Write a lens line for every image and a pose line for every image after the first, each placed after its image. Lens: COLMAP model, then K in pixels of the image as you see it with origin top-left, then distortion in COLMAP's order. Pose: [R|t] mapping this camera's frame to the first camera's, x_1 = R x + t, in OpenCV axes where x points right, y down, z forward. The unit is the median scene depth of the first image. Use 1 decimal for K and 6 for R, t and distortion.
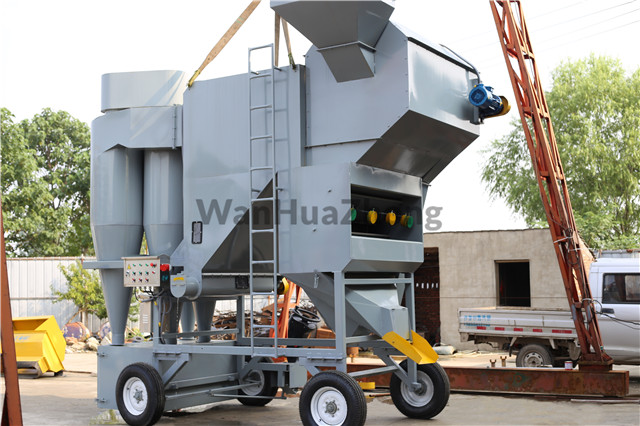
lens RADIAL K [[942.2, 0, 319.7], [0, 942.2, 214.0], [0, 0, 1]] dist [-0.124775, 0.000000]
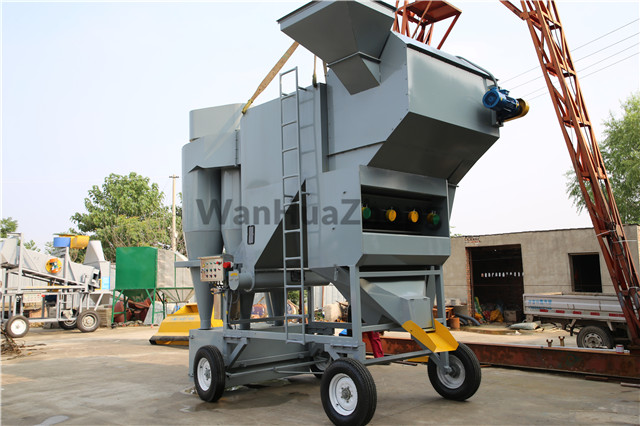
lens RADIAL K [[609.8, 0, 319.3], [0, 609.8, 211.1], [0, 0, 1]] dist [0.047453, 0.000000]
pose [[0.969081, -0.040293, -0.243432, 0.139406], [0.033552, 0.998932, -0.031776, 0.016996], [0.244453, 0.022626, 0.969397, 0.267958]]
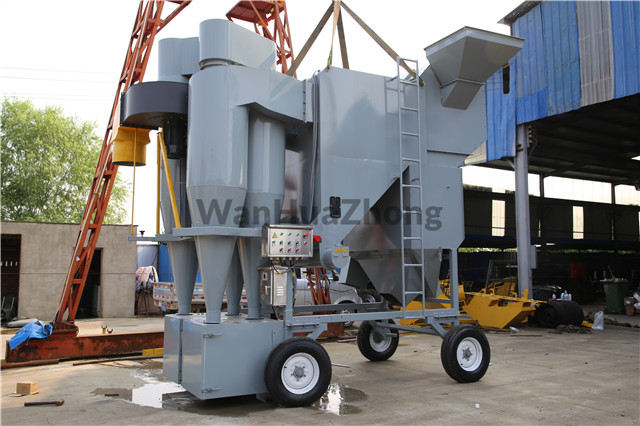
lens RADIAL K [[574.3, 0, 318.9], [0, 574.3, 213.0], [0, 0, 1]] dist [0.042233, 0.007150]
pose [[0.484431, 0.094204, 0.869743, -0.691362], [-0.069174, 0.995197, -0.069264, 0.071133], [-0.872091, -0.026610, 0.488620, 0.684842]]
